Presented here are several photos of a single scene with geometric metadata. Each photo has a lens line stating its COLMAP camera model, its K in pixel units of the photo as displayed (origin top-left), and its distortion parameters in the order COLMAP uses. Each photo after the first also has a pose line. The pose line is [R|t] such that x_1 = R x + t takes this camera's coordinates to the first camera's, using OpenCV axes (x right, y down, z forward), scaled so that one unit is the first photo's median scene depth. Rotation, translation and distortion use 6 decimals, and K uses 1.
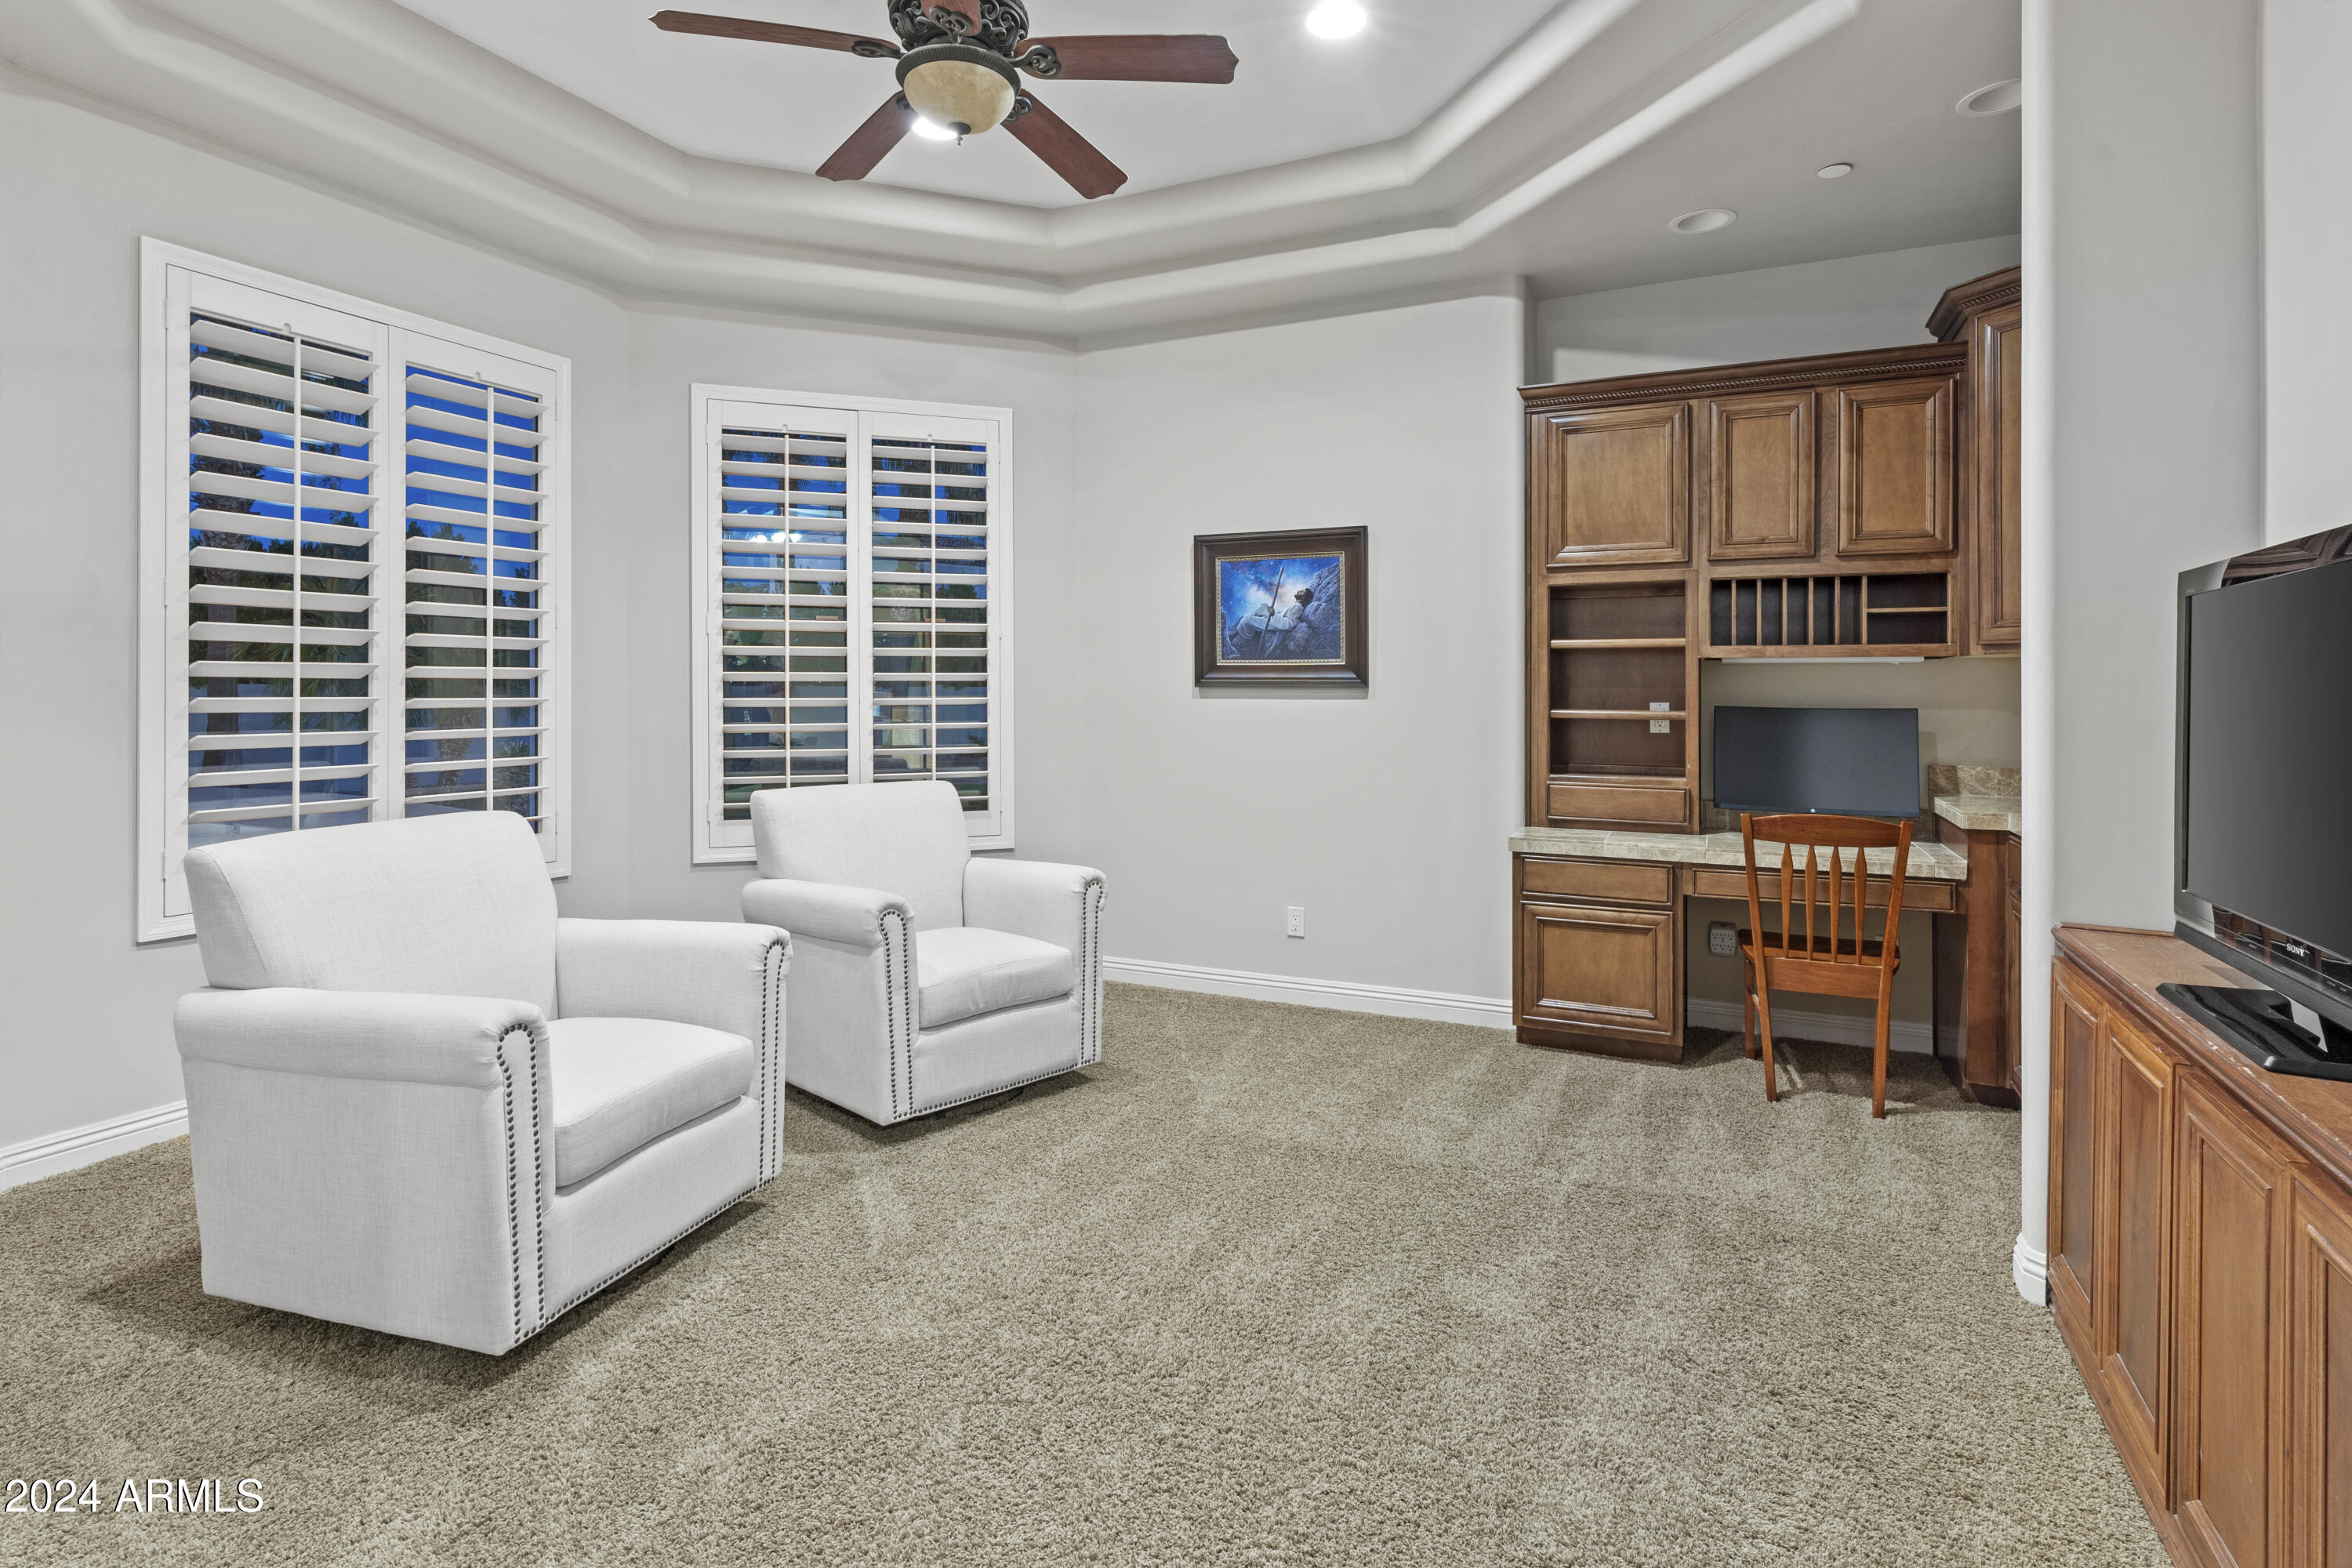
lens RADIAL K [[1145.2, 0, 1169.6], [0, 1145.2, 696.2], [0, 0, 1]] dist [0.002819, 0.000078]
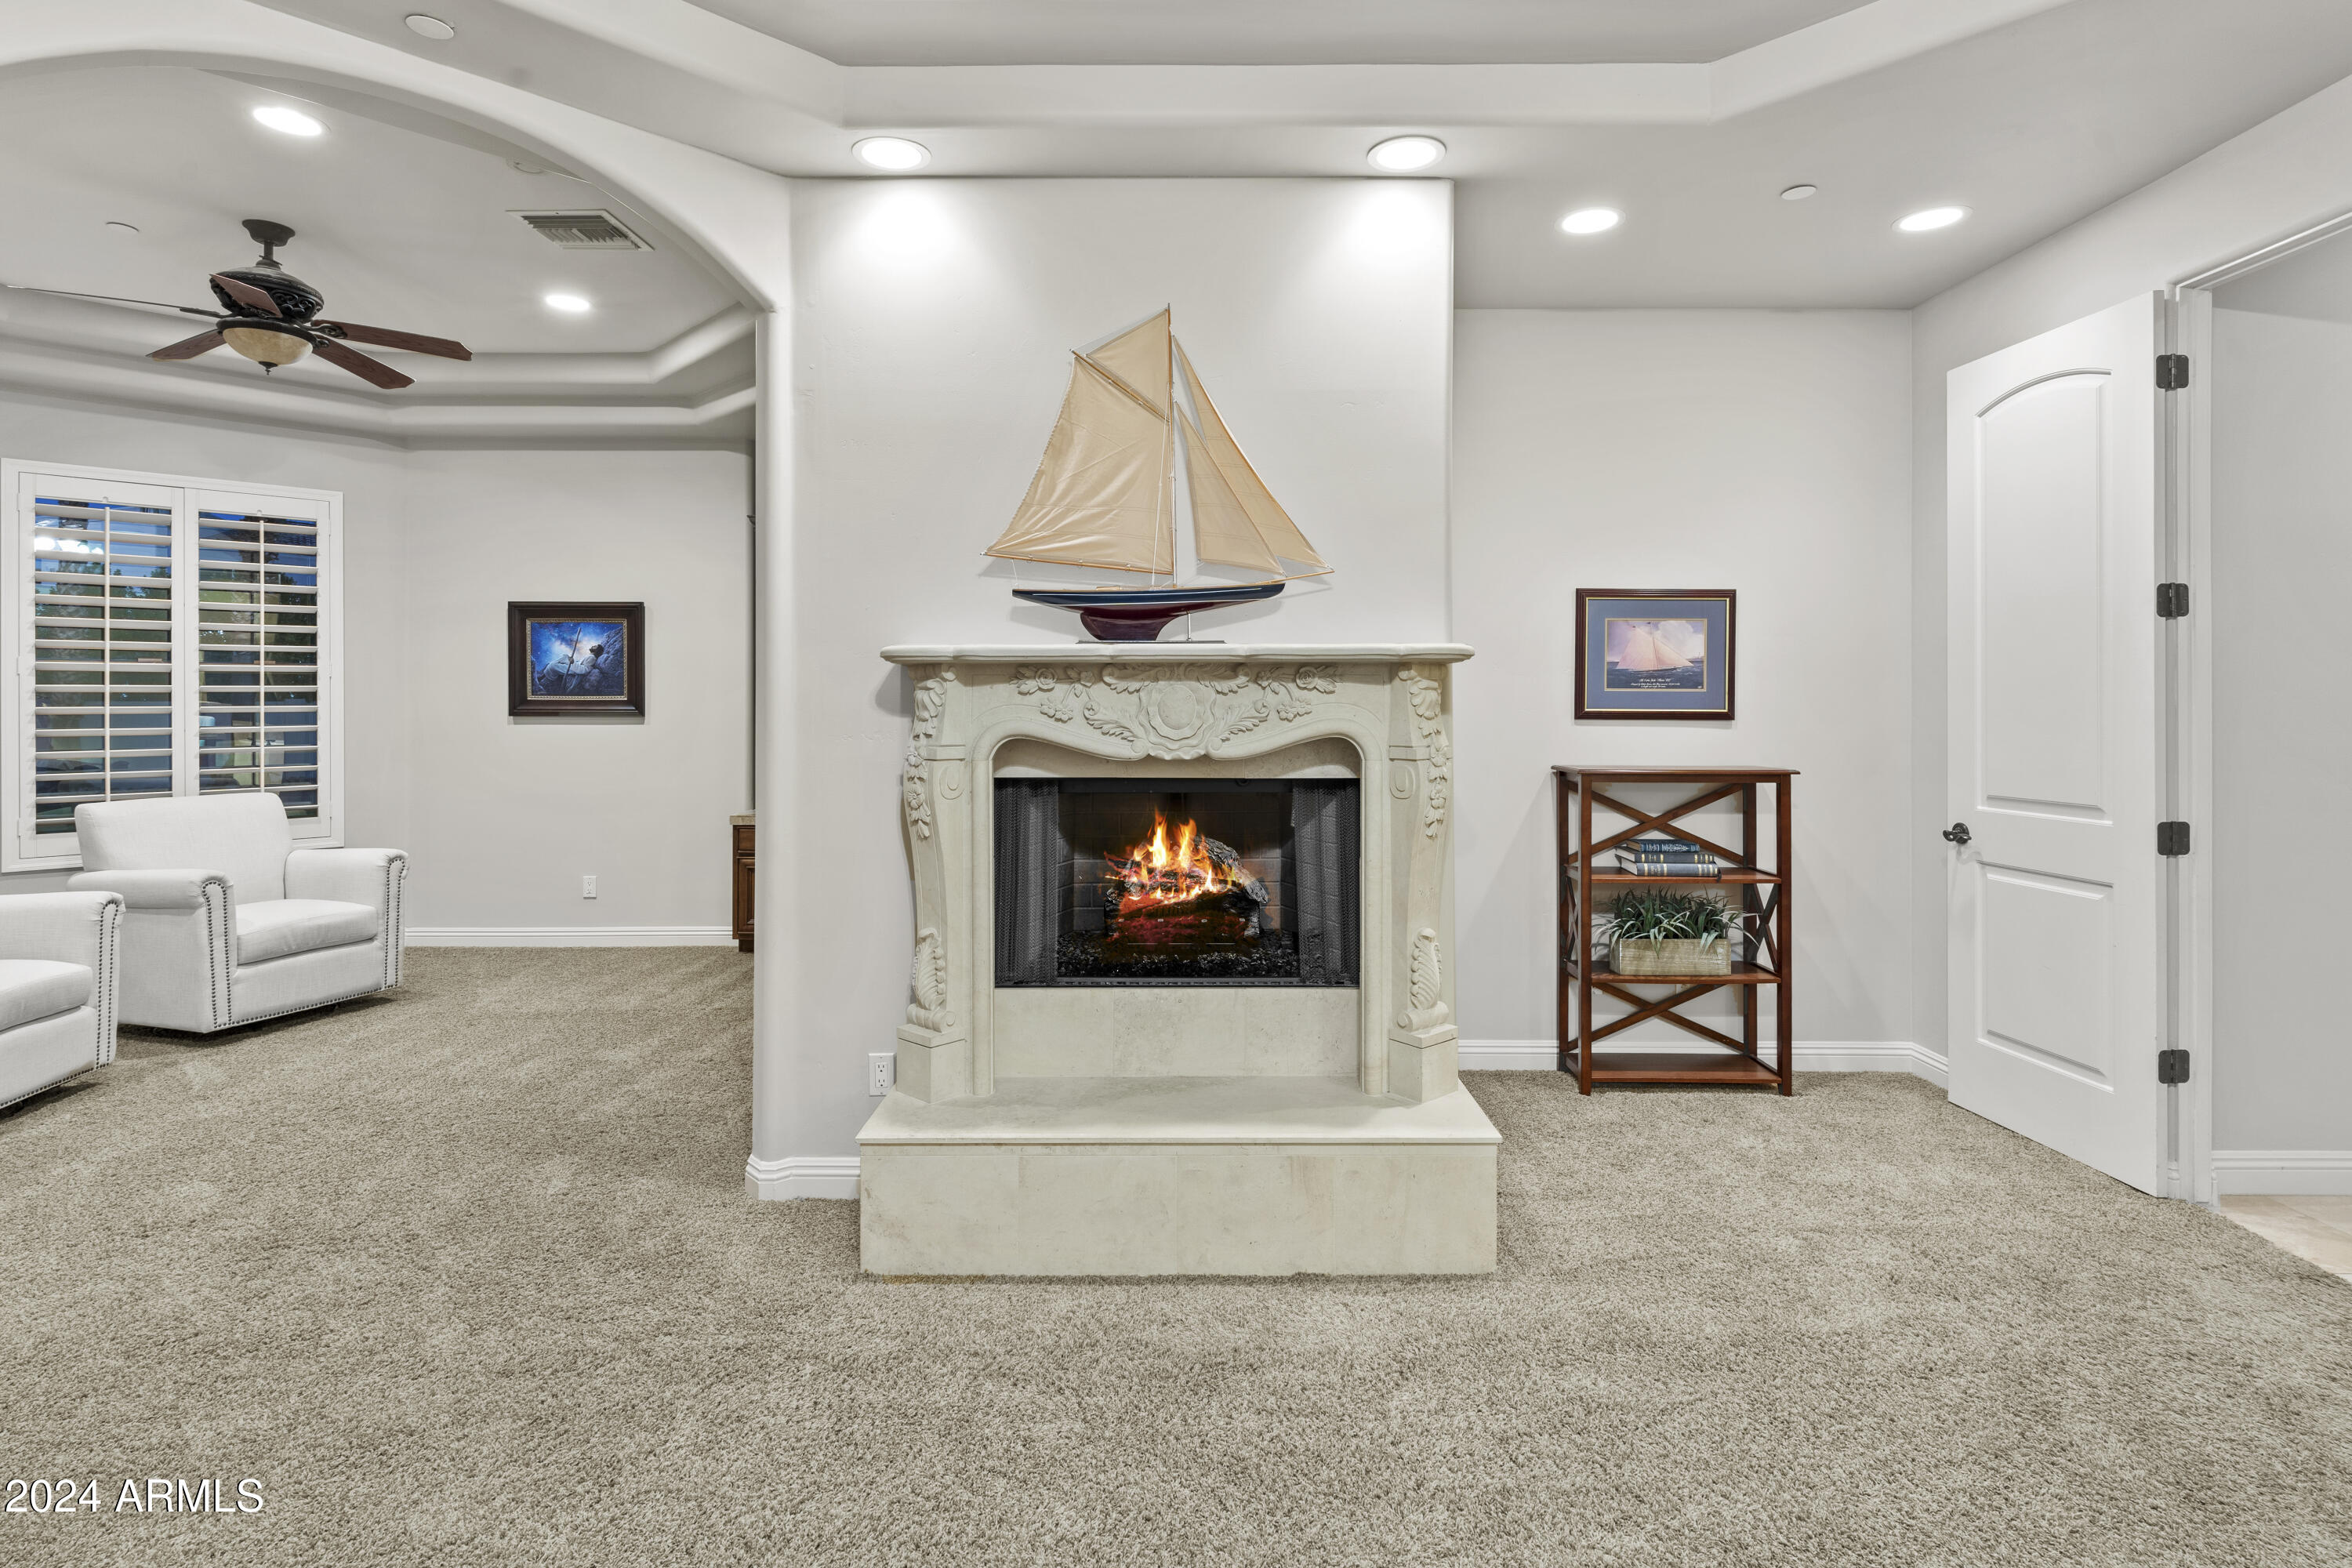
lens RADIAL K [[1145.2, 0, 1169.6], [0, 1145.2, 696.2], [0, 0, 1]] dist [0.002819, 0.000078]
pose [[0.902645, 0.000787, 0.430386, 0.170576], [0.002874, 0.999965, -0.007856, -0.022075], [-0.430377, 0.008328, 0.902611, -0.631224]]
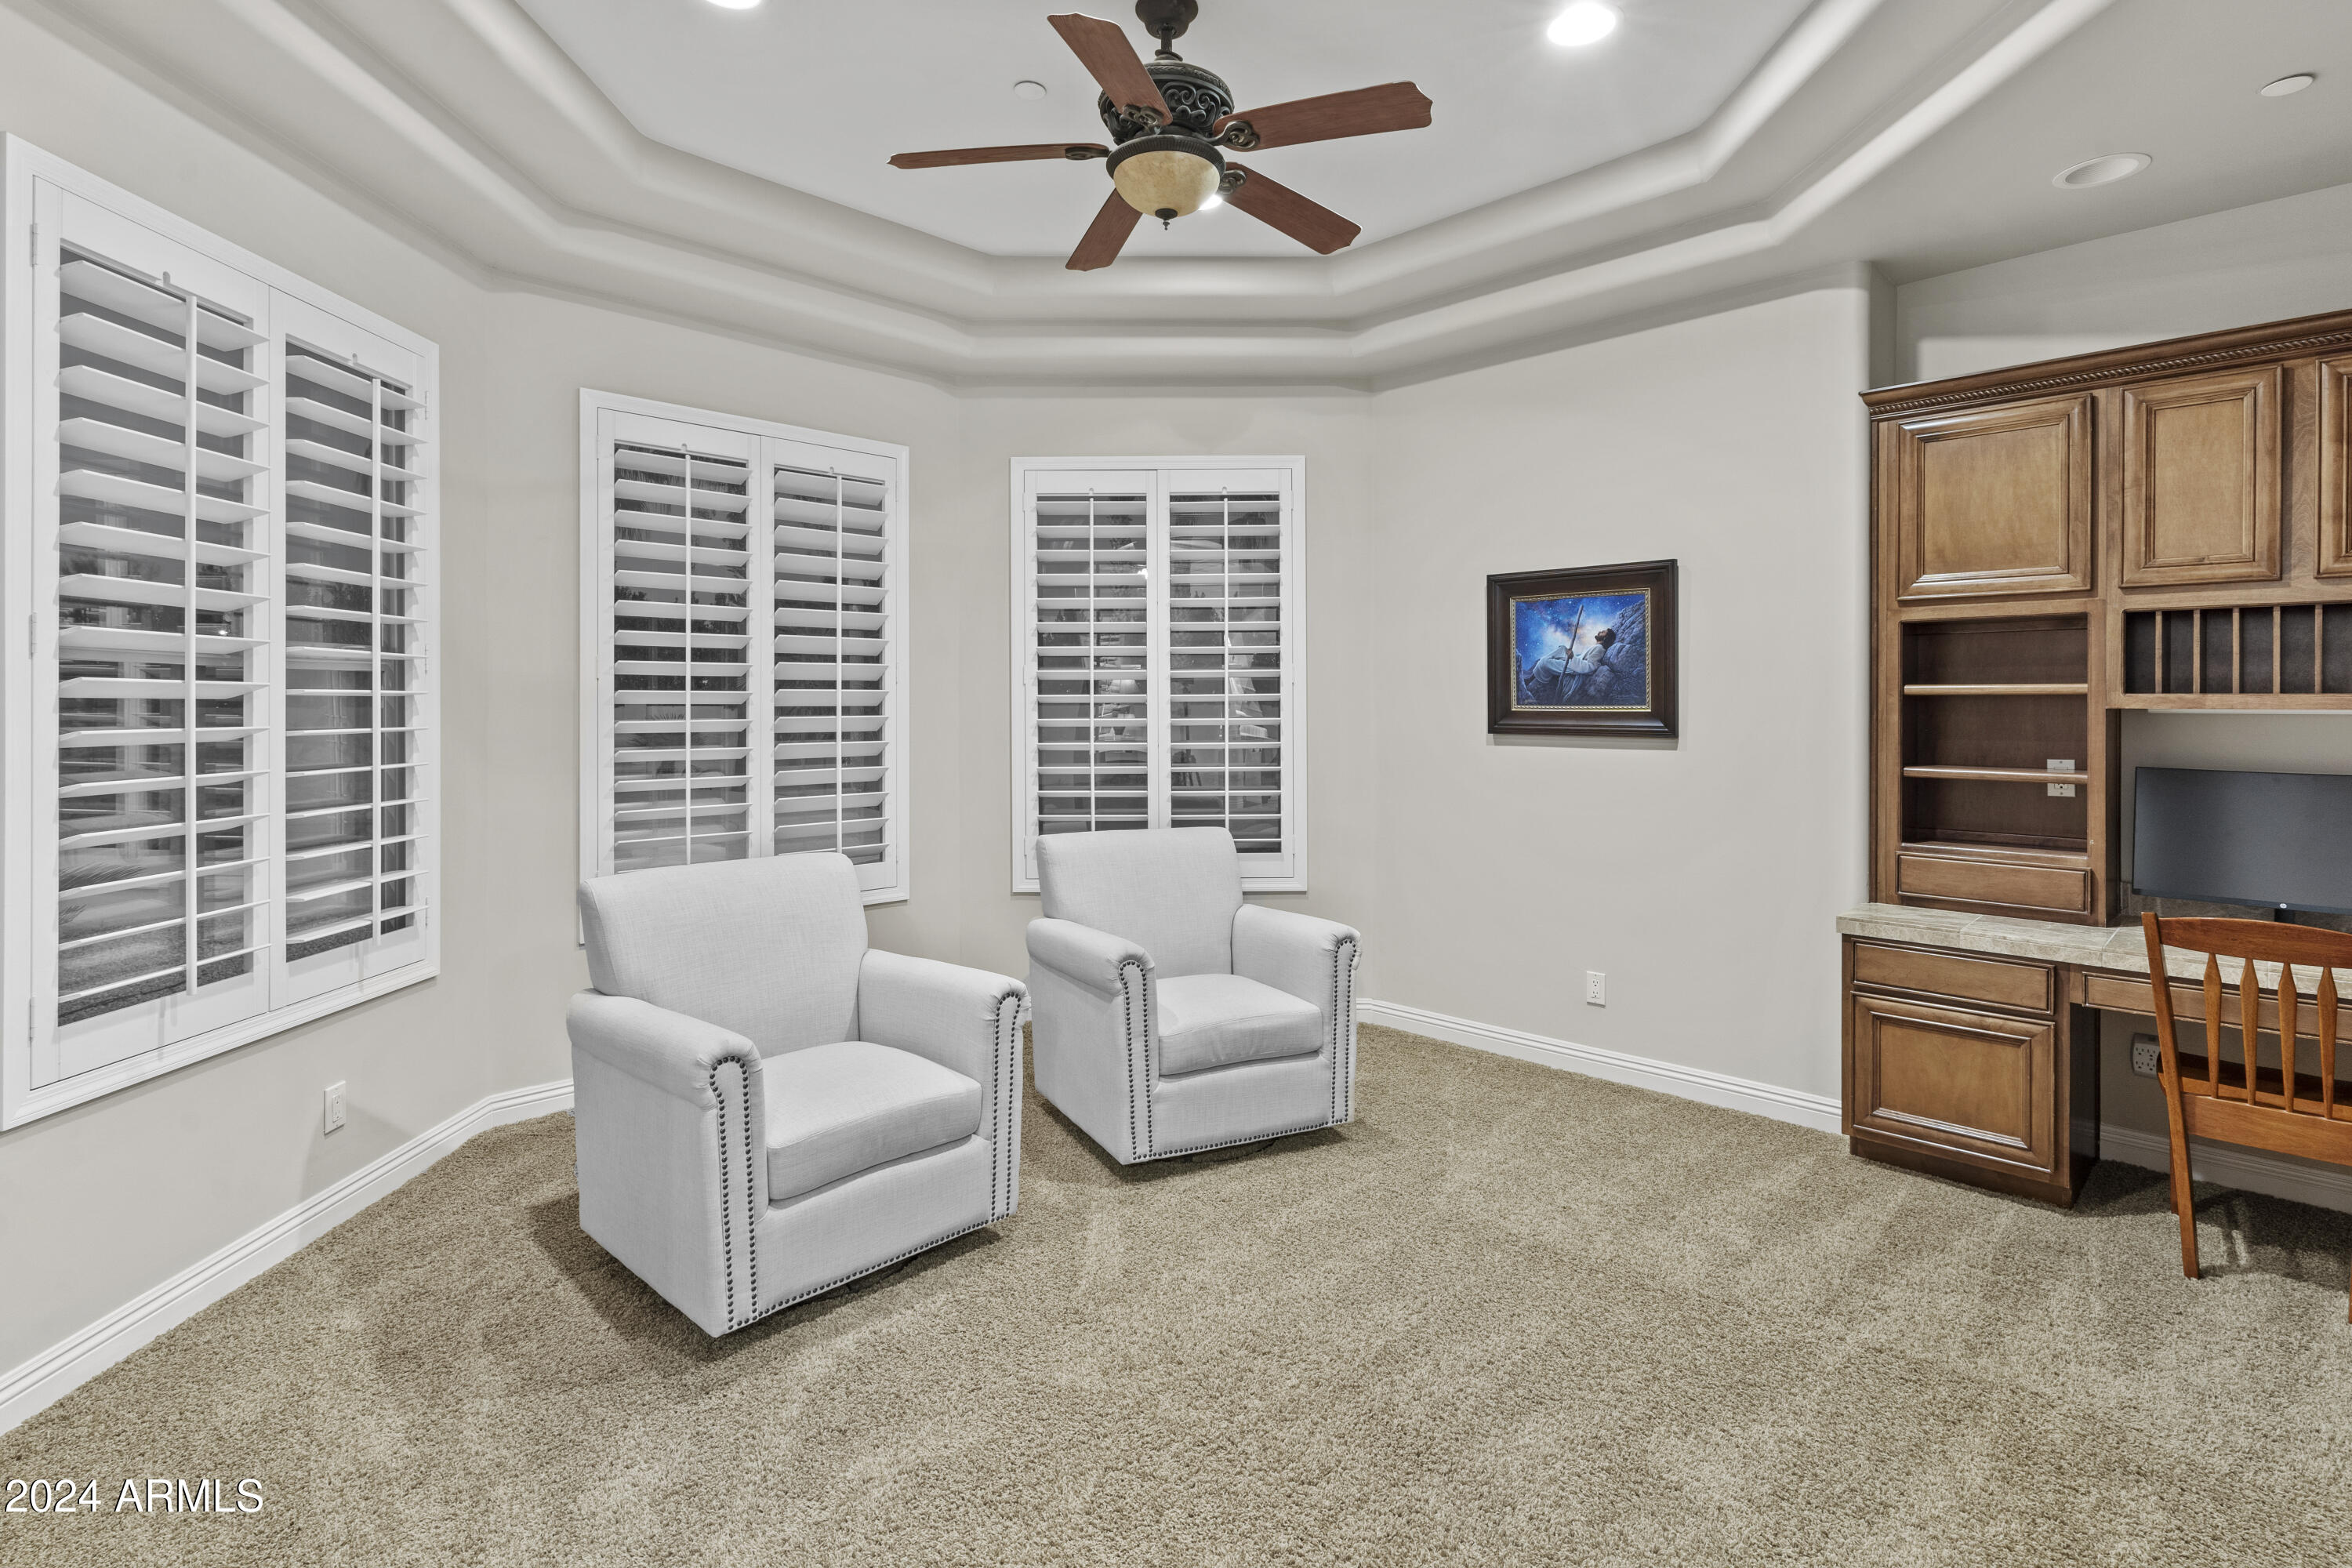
lens RADIAL K [[1128.1, 0, 1185.5], [0, 1128.1, 712.5], [0, 0, 1]] dist [0.001756, 0.000299]
pose [[0.943360, 0.000378, -0.331770, 0.116334], [0.000698, 0.999995, 0.003124, -0.034615], [0.331769, -0.003179, 0.943355, 0.032868]]
